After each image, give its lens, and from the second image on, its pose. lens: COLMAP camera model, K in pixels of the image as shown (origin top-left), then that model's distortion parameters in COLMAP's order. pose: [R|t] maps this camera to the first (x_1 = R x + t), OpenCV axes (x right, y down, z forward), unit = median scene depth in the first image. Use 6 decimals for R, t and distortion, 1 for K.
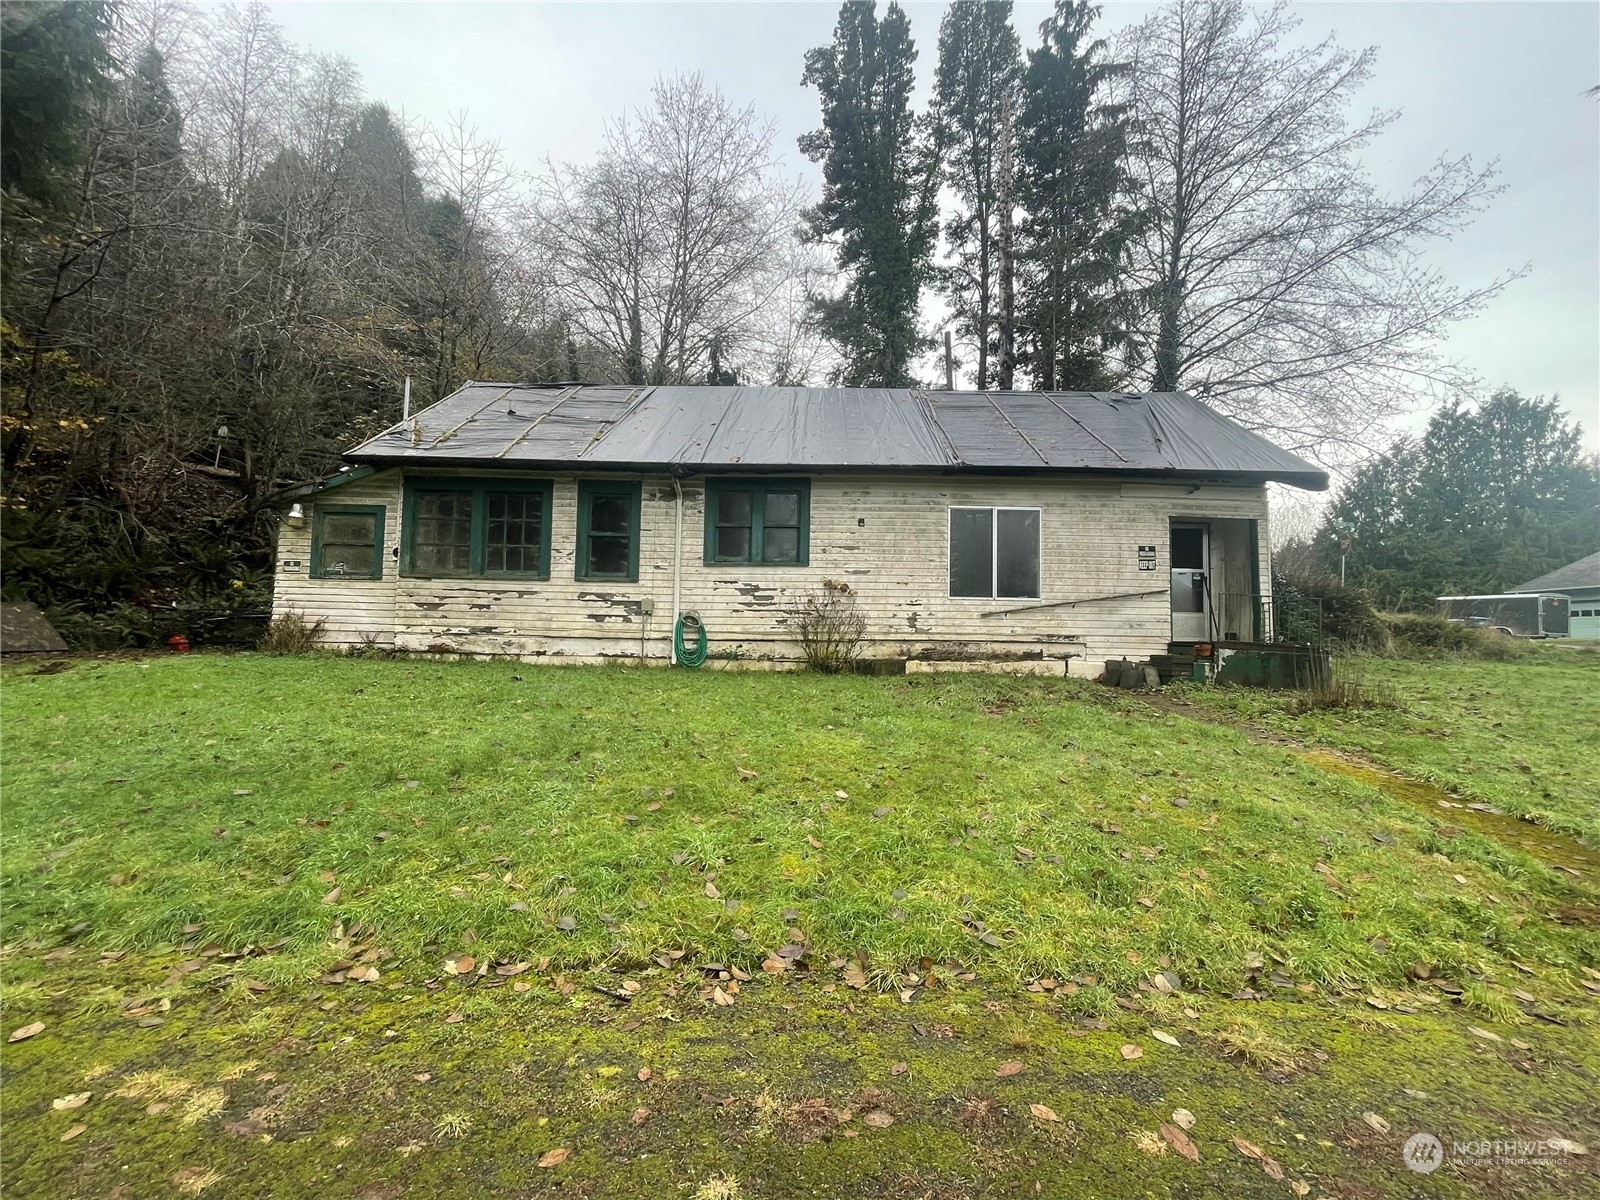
lens RADIAL K [[689.3, 0, 802.4], [0, 689.3, 601.4], [0, 0, 1]] dist [-0.004415, -0.000397]
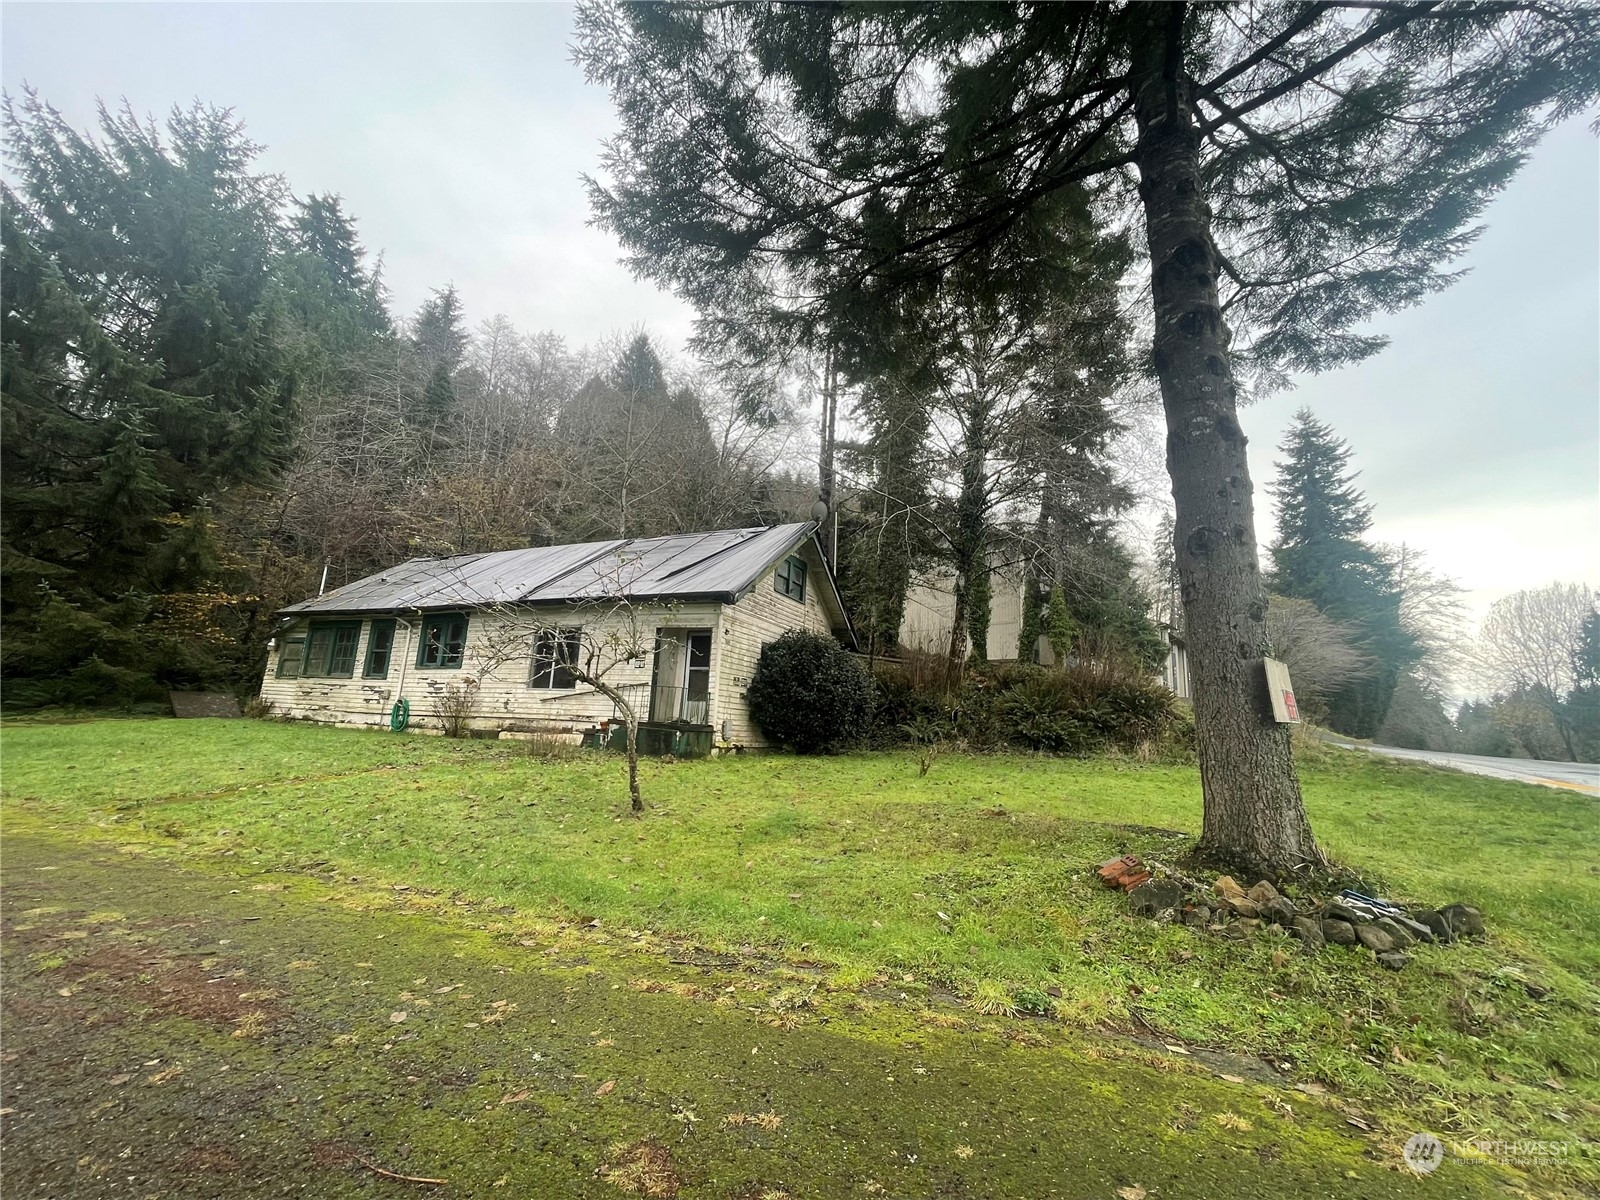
lens RADIAL K [[689.3, 0, 799.4], [0, 689.3, 597.0], [0, 0, 1]] dist [-0.004415, -0.000397]
pose [[0.910252, -0.055490, -0.410320, 1.362321], [-0.013162, 0.986600, -0.162624, 0.033246], [0.413846, 0.153429, 0.897324, -0.108442]]
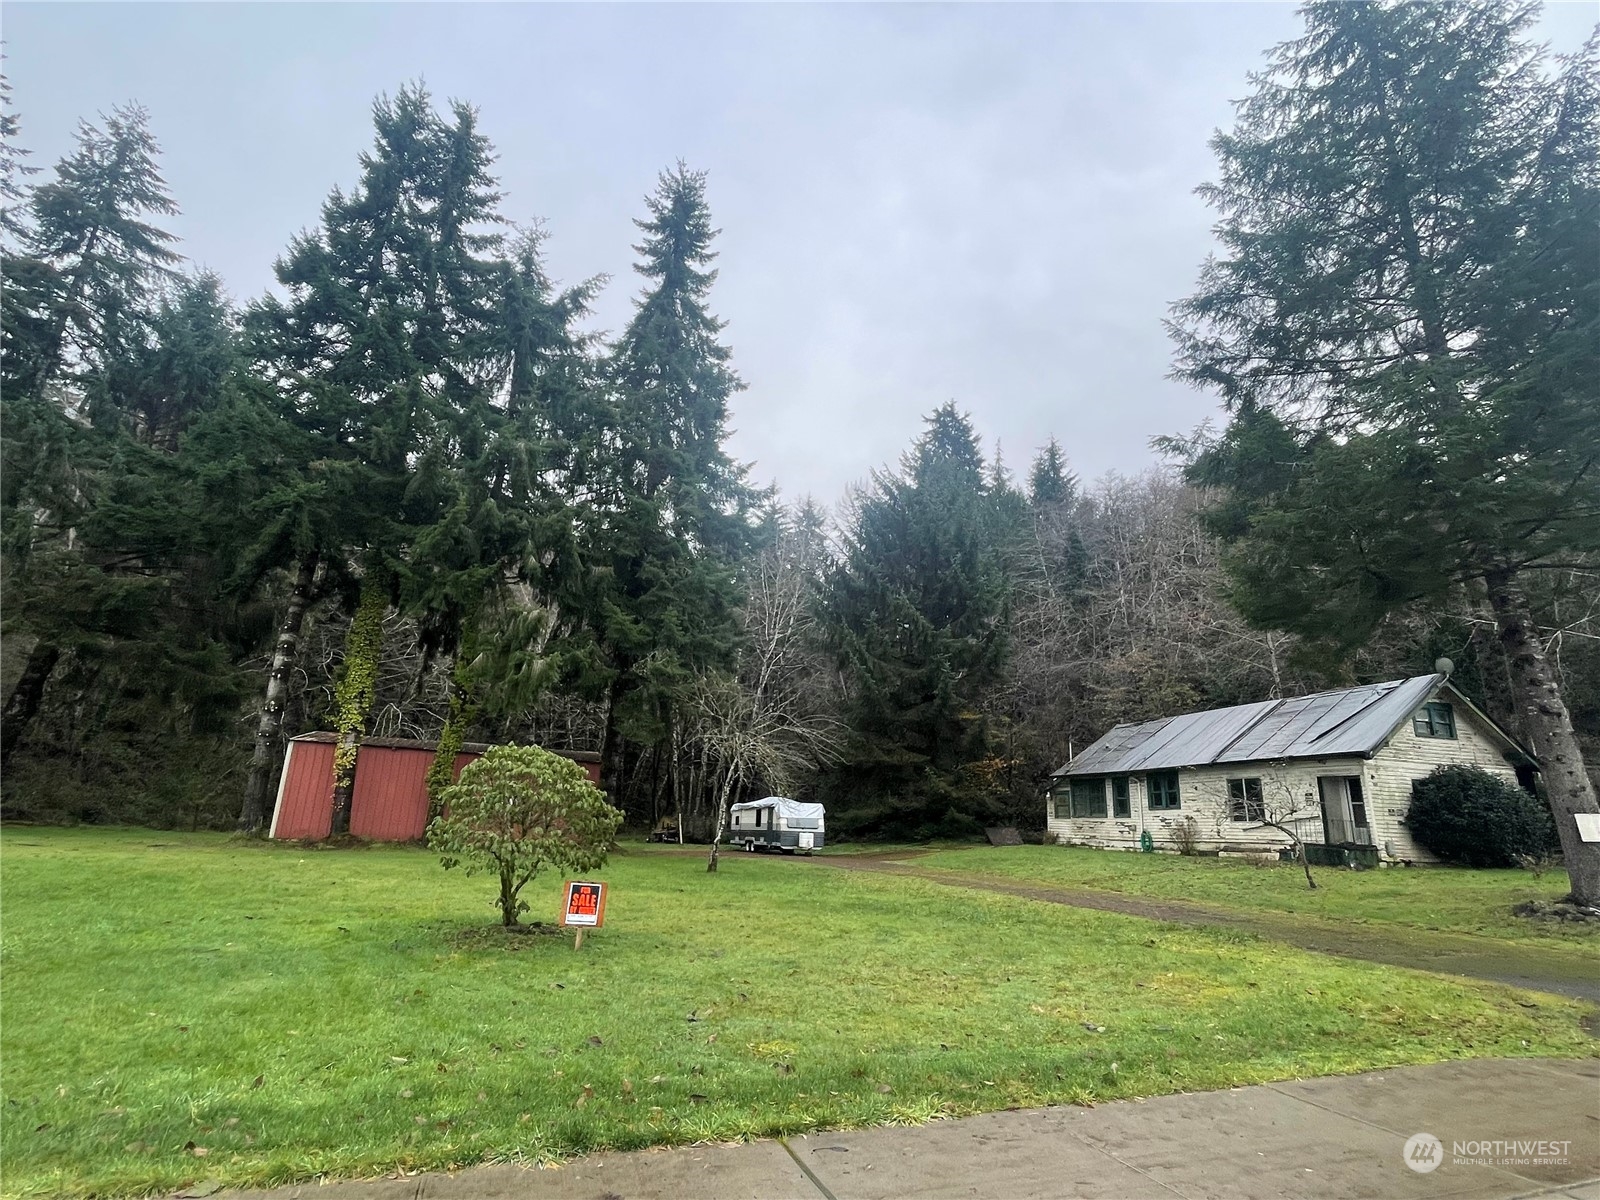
lens RADIAL K [[814.3, 0, 794.5], [0, 814.3, 596.5], [0, 0, 1]] dist [-0.003030, -0.000631]
pose [[0.315892, -0.267125, -0.910415, 2.333235], [0.016792, 0.960973, -0.276133, -0.002807], [0.948646, 0.071941, 0.308049, -1.171345]]
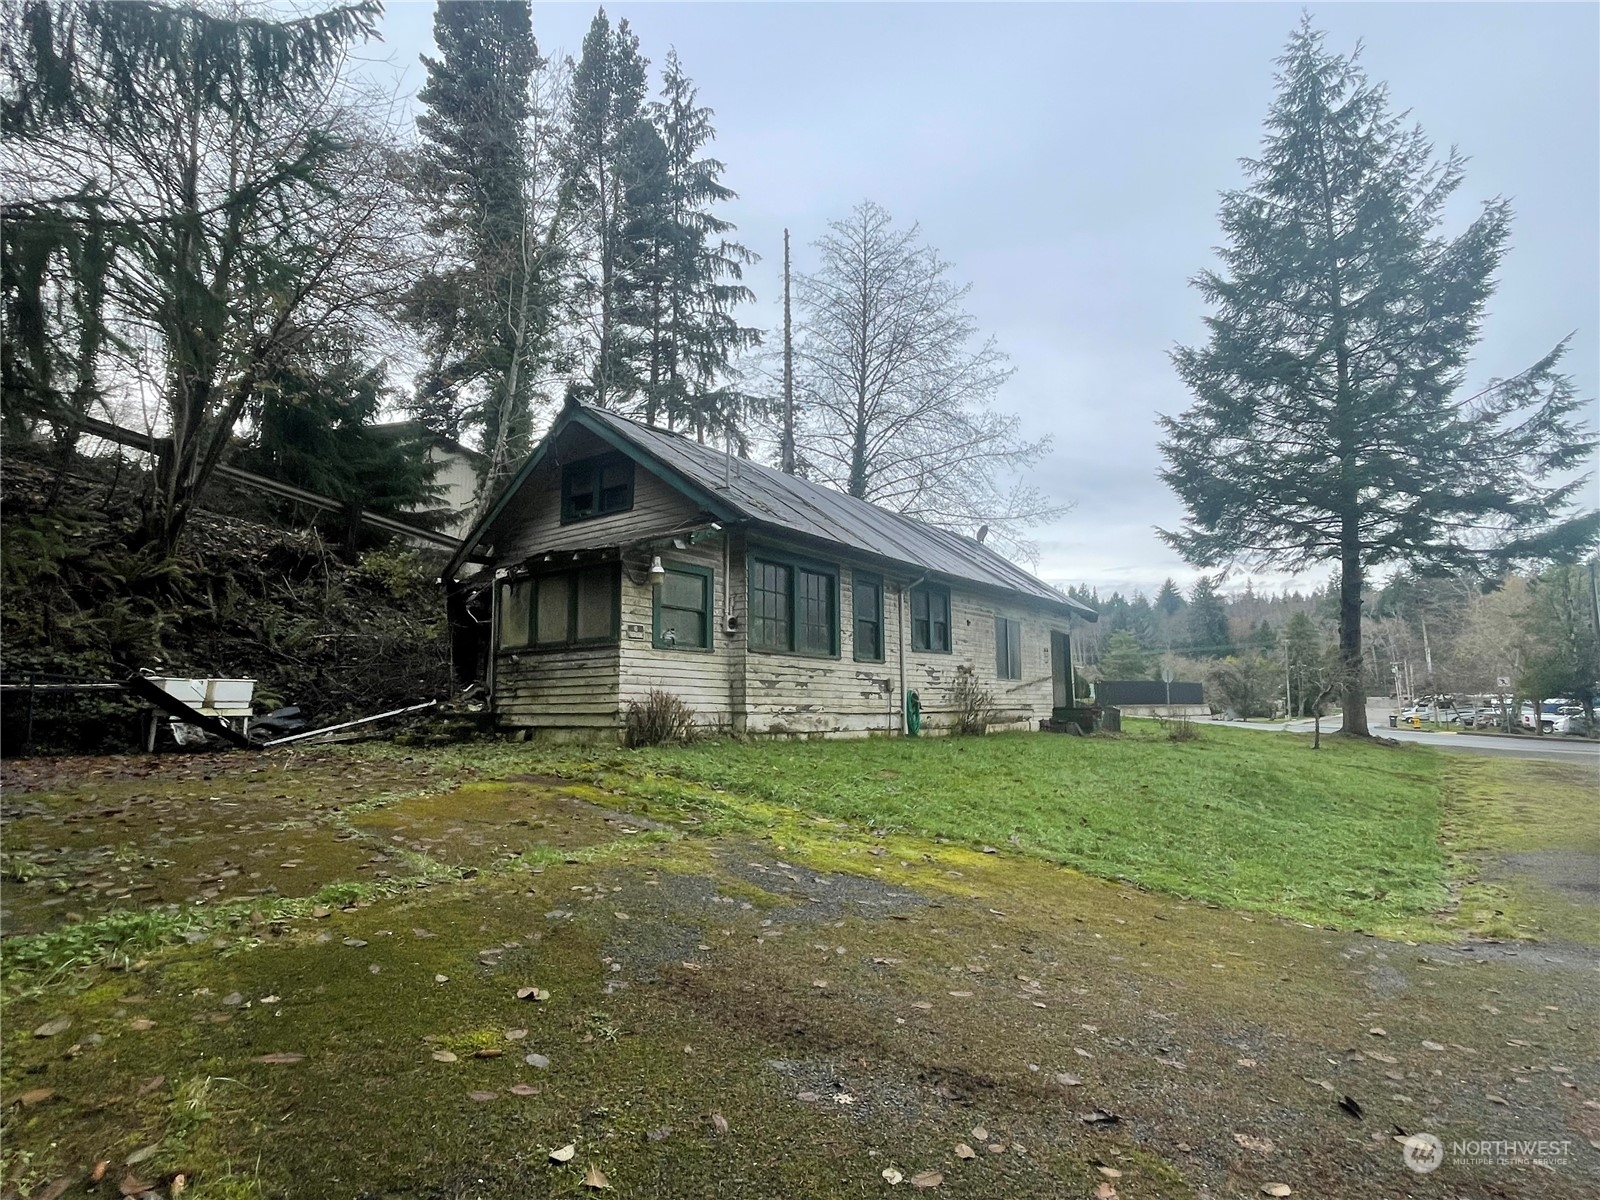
lens RADIAL K [[827.2, 0, 802.0], [0, 827.2, 604.5], [0, 0, 1]] dist [-0.003363, -0.000428]
pose [[0.607745, 0.080012, 0.790091, -1.414803], [-0.032799, 0.996591, -0.075694, -0.016994], [-0.793454, 0.020088, 0.608298, 0.271758]]
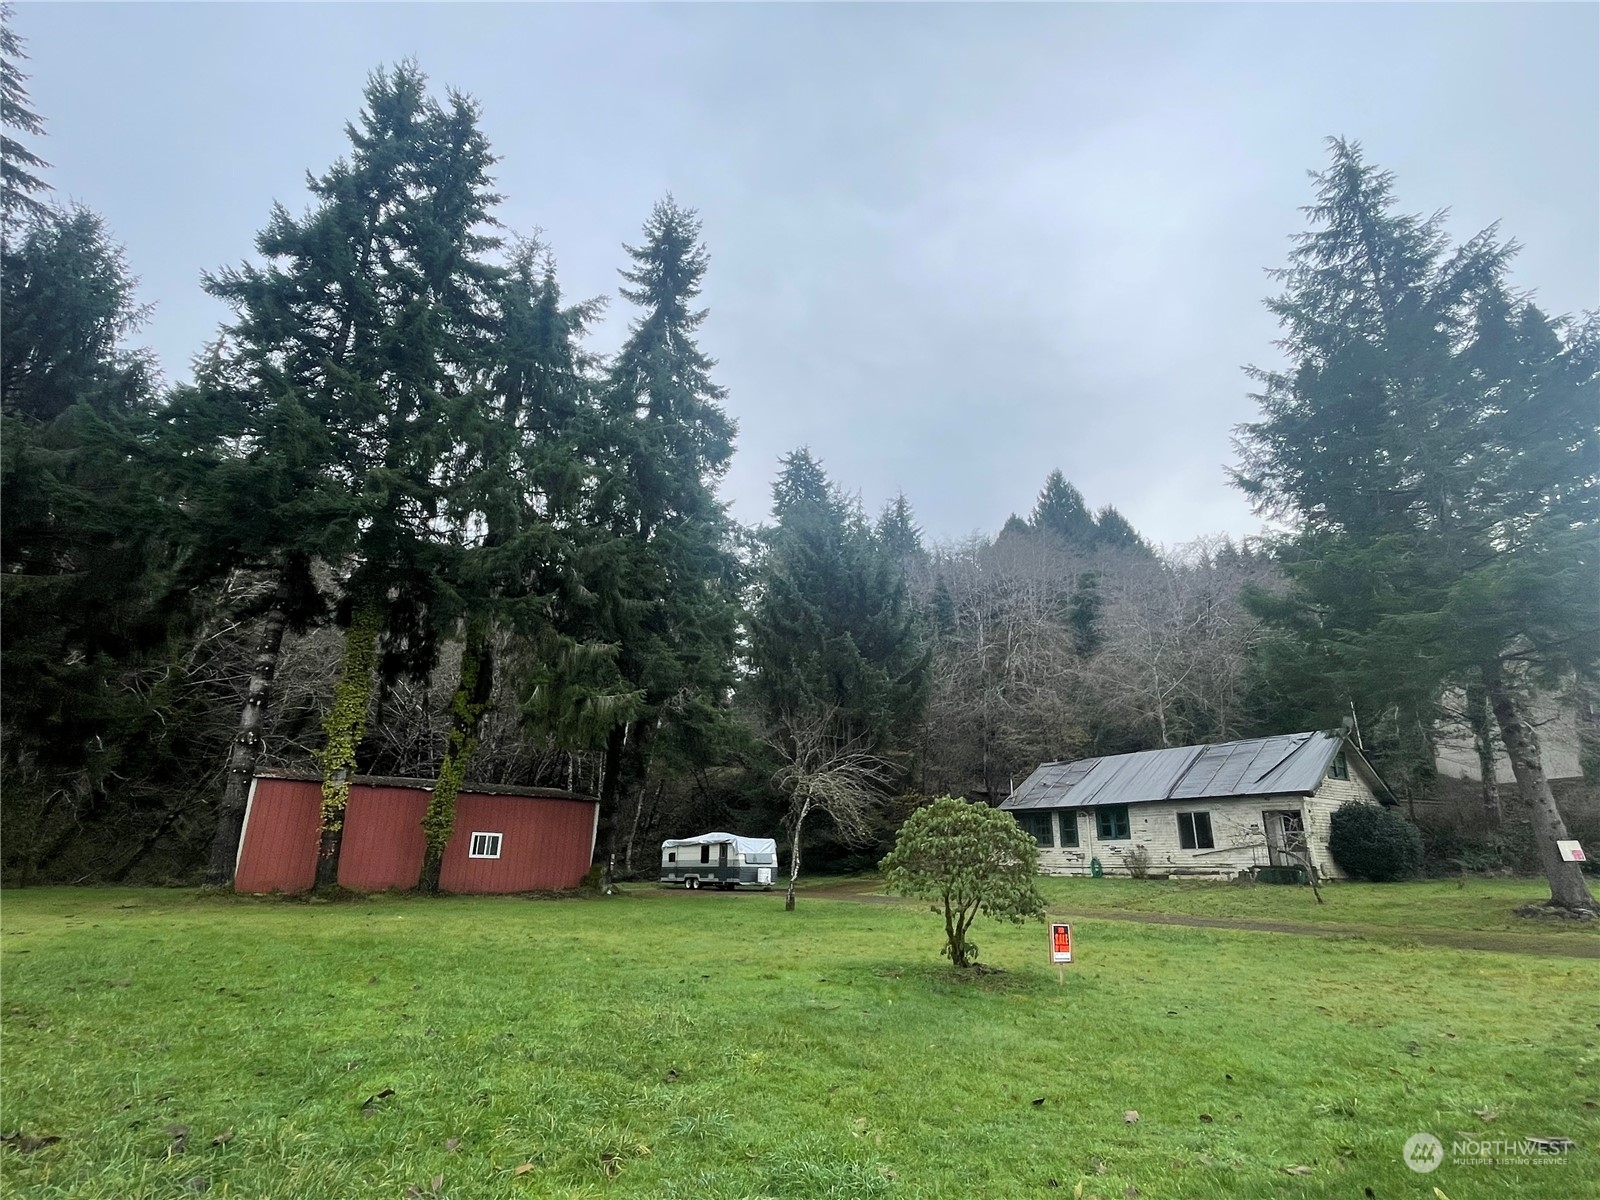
lens RADIAL K [[814.3, 0, 798.7], [0, 814.3, 594.8], [0, 0, 1]] dist [-0.003030, -0.000631]
pose [[0.569463, -0.270938, -0.776083, 2.041961], [0.040827, 0.952277, -0.302492, -0.050365], [0.821003, 0.140573, 0.553348, -2.022339]]
